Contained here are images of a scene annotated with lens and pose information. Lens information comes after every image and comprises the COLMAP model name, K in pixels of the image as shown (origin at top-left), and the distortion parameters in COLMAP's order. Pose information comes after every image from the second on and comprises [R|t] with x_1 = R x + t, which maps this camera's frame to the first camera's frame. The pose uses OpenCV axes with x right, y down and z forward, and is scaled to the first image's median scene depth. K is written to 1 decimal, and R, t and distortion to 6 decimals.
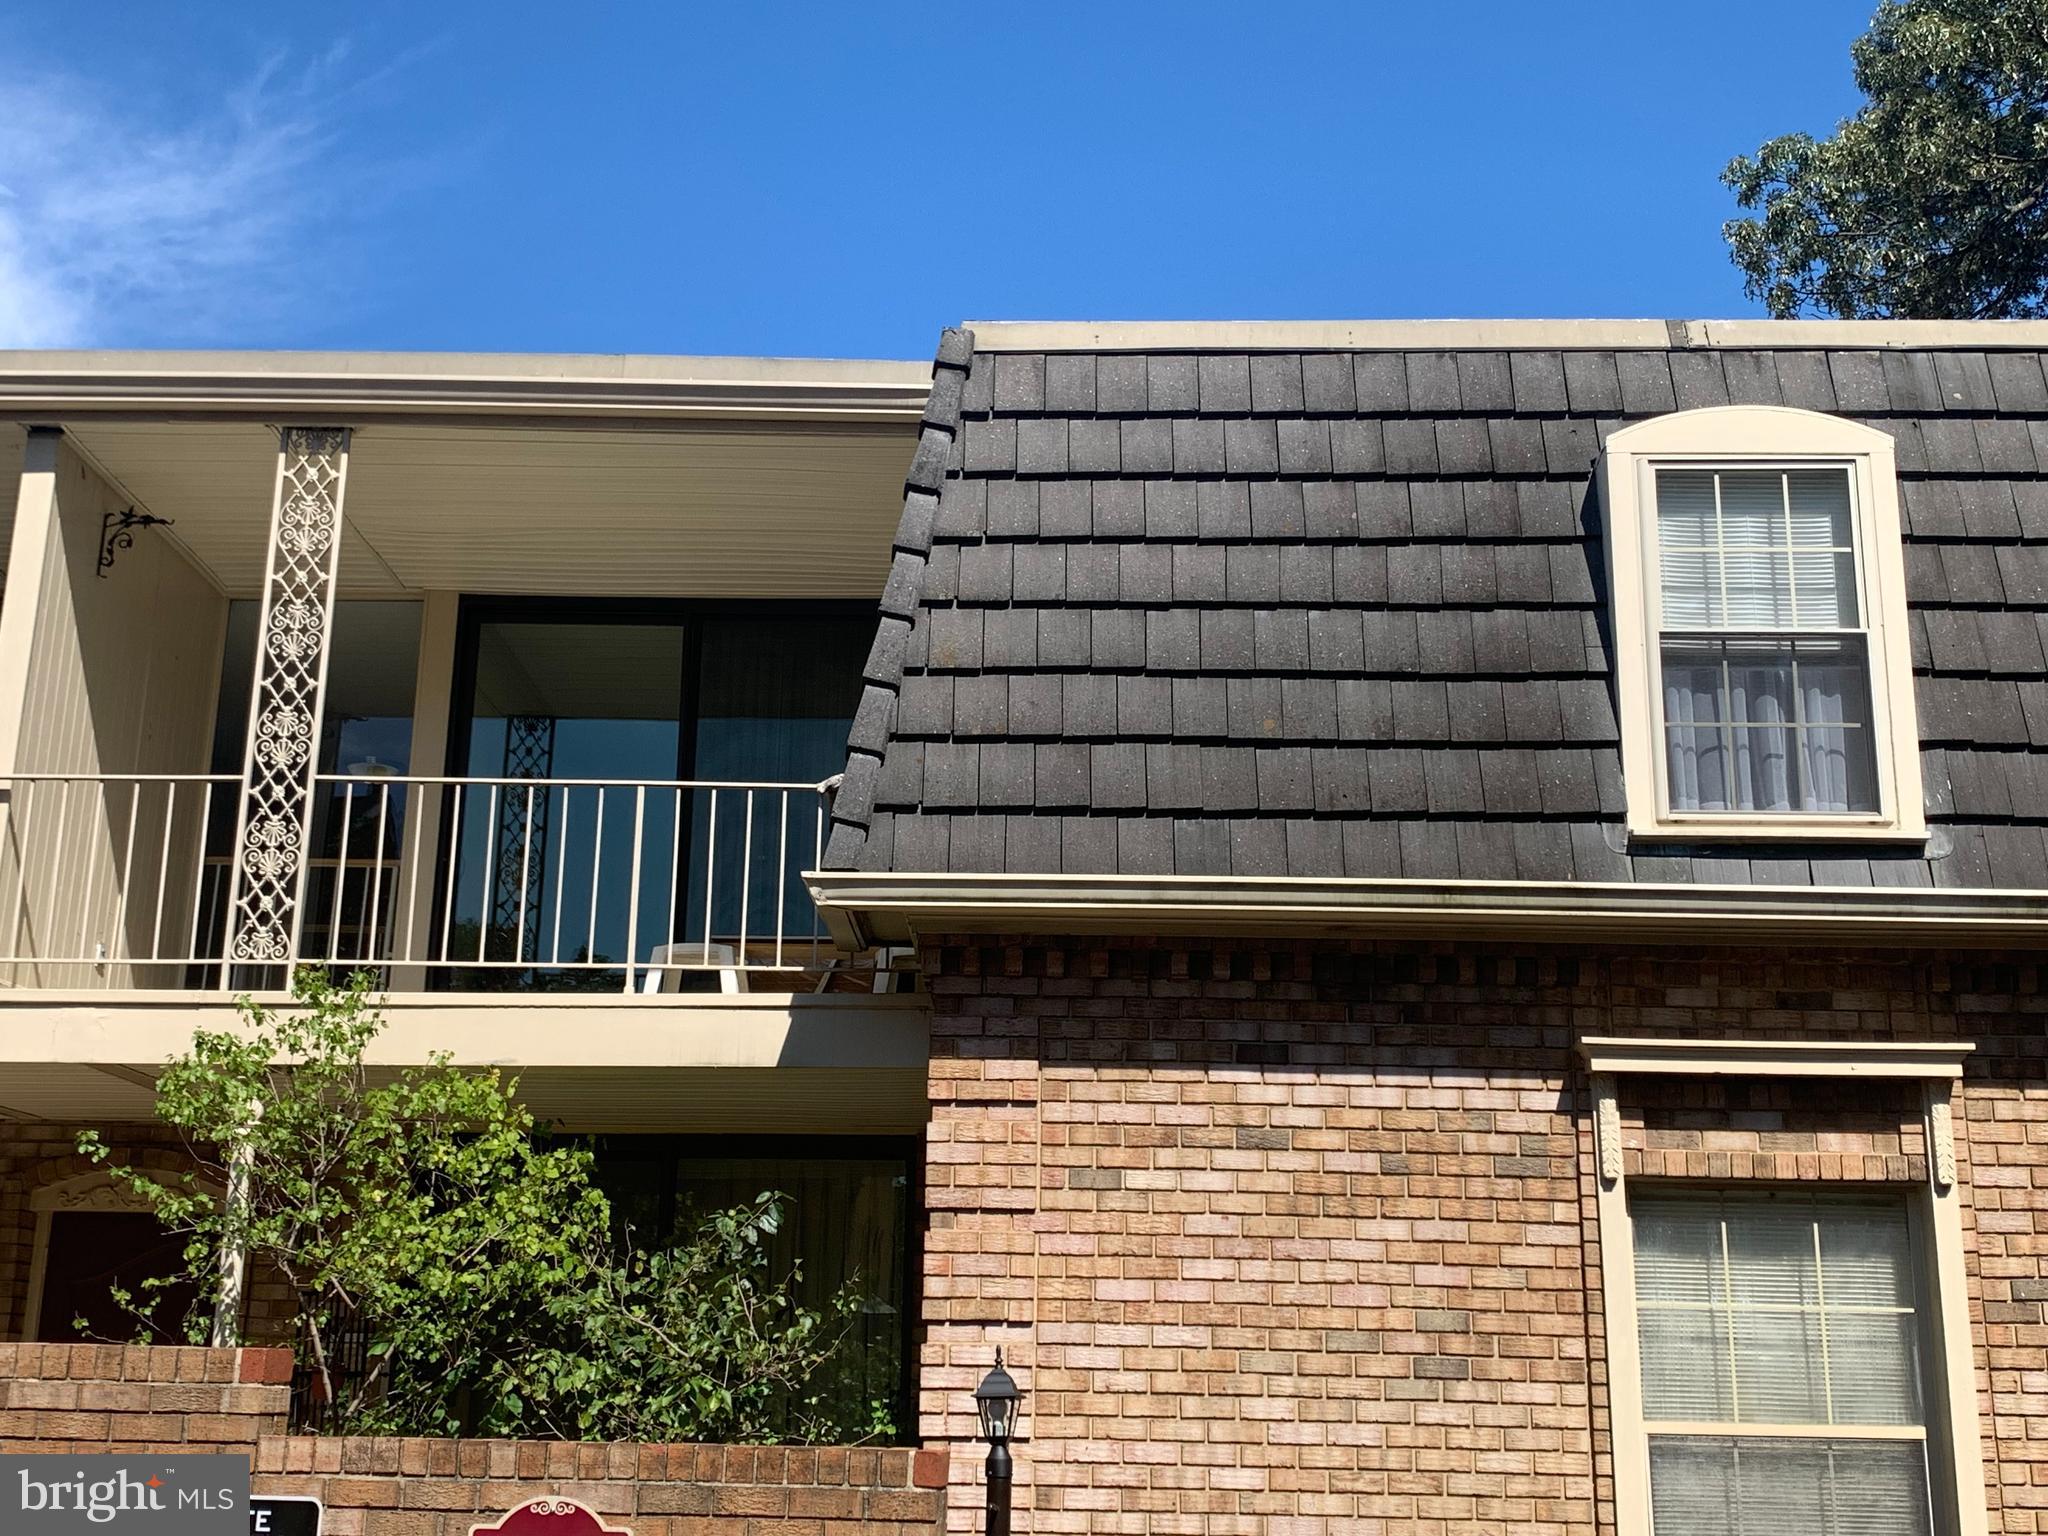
lens RADIAL K [[2412.6, 0, 1024.0], [0, 2412.6, 768.0], [0, 0, 1]] dist [0.184699, -0.480593]
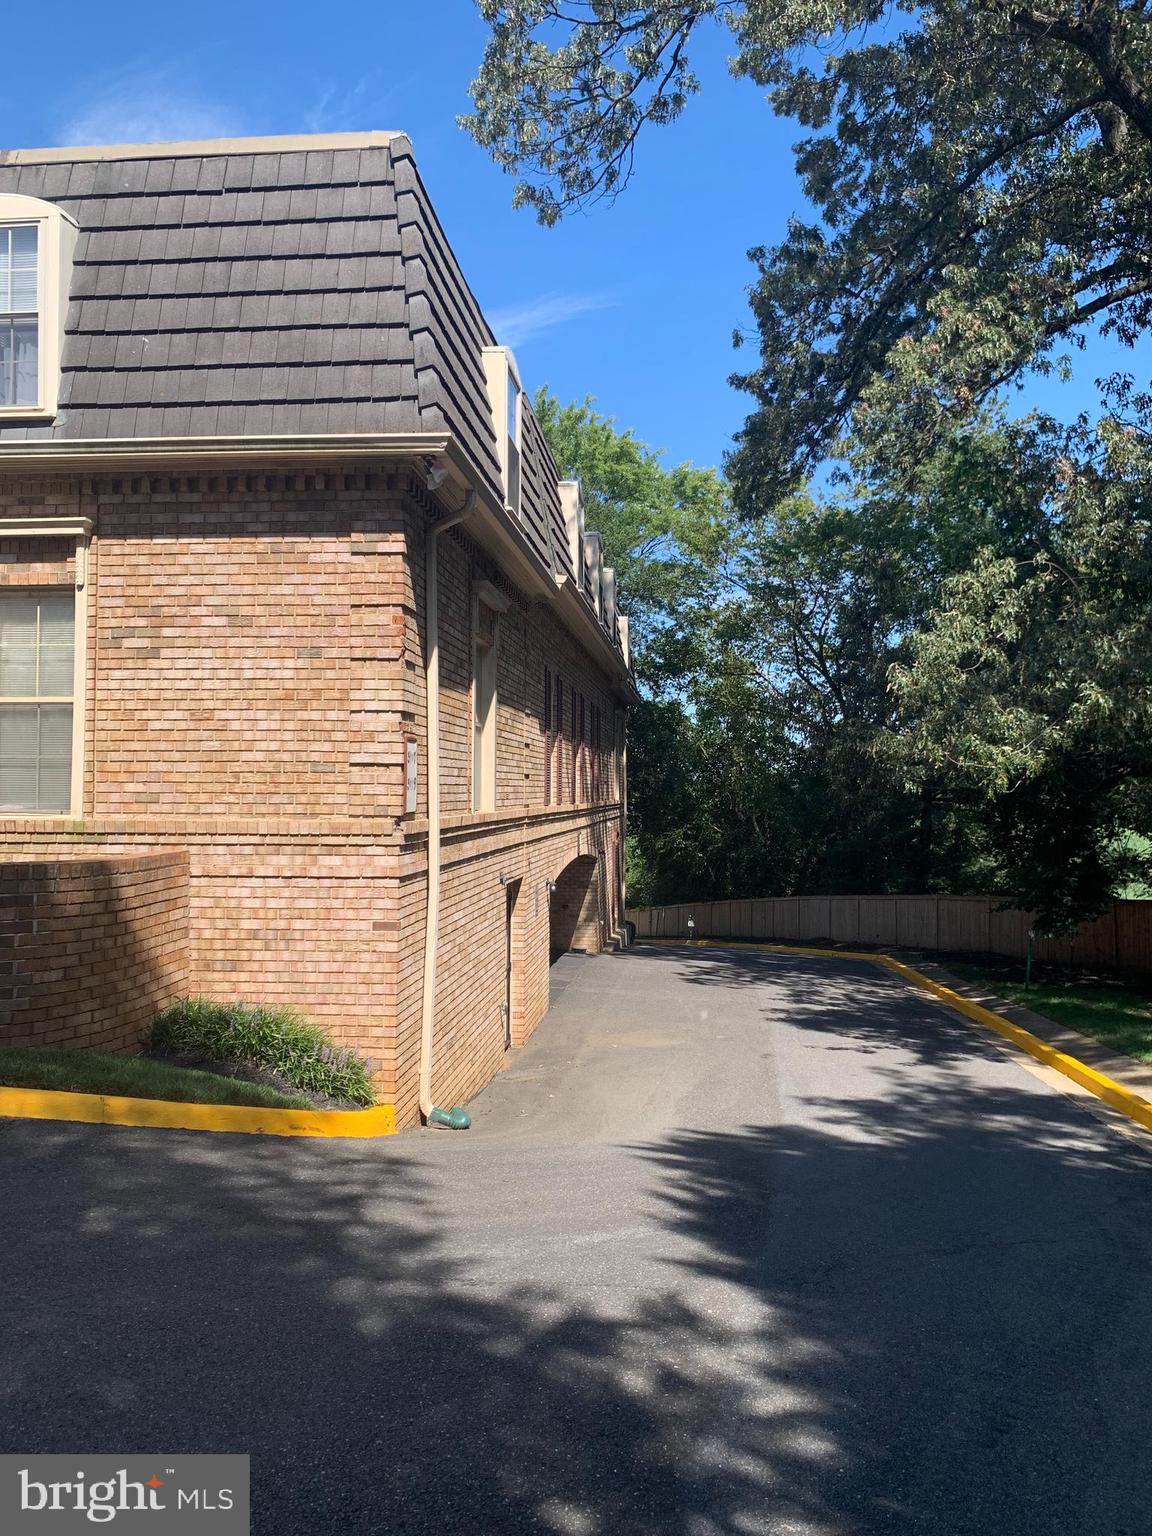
lens RADIAL K [[1163.5, 0, 576.4], [0, 1163.5, 742.0], [0, 0, 1]] dist [0.007044, -0.005607]
pose [[0.997897, -0.018684, -0.062066, 0.793736], [0.033080, 0.970263, 0.239783, 0.068003], [0.055740, -0.241332, 0.968840, 0.015041]]
